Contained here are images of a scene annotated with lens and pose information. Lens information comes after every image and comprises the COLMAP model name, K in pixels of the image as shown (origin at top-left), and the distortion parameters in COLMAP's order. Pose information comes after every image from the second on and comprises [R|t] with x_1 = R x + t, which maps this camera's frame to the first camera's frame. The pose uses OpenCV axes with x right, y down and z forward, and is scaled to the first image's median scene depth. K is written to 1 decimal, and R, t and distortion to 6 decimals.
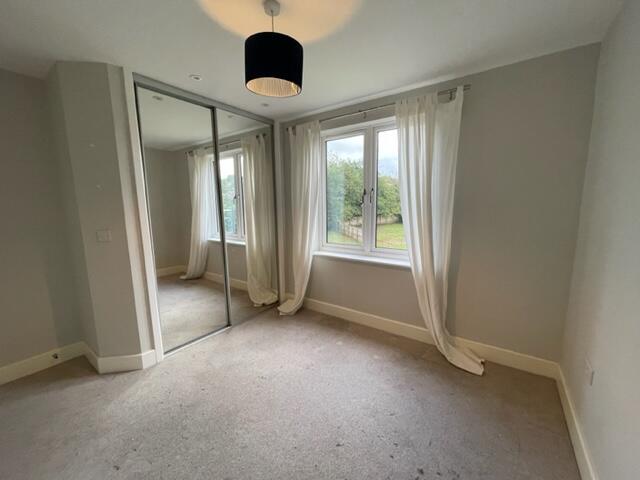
lens RADIAL K [[260.0, 0, 322.3], [0, 260.0, 240.7], [0, 0, 1]] dist [-0.001845, 0.000124]
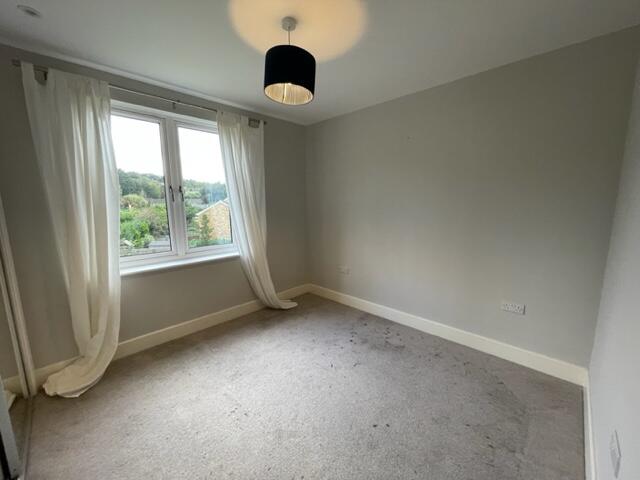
lens RADIAL K [[260.0, 0, 320.0], [0, 260.0, 240.0], [0, 0, 1]] dist [-0.001845, 0.000124]
pose [[0.153988, -0.143158, 0.977647, -0.717794], [0.145032, 0.982006, 0.120953, -0.055768], [-0.977371, 0.123165, 0.171980, 0.404517]]
